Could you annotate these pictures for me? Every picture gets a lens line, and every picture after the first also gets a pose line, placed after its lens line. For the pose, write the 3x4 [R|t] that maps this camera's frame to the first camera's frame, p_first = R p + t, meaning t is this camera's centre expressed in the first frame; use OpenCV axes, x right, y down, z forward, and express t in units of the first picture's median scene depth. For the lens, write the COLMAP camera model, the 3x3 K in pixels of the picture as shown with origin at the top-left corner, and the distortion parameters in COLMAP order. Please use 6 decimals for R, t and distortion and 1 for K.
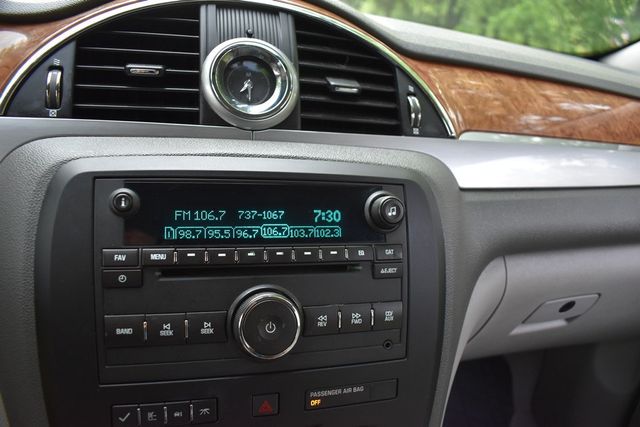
lens RADIAL K [[497.9, 0, 320.0], [0, 497.9, 213.5], [0, 0, 1]] dist [-0.100657, 0.005343]
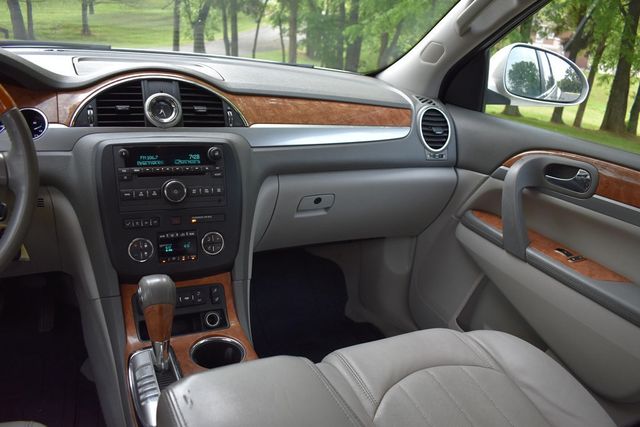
lens RADIAL K [[497.9, 0, 320.0], [0, 497.9, 213.5], [0, 0, 1]] dist [-0.100657, 0.005343]
pose [[0.984447, -0.075925, 0.158428, 0.236979], [0.075702, 0.997103, 0.007445, 0.344580], [-0.158534, 0.004664, 0.987342, -1.796681]]
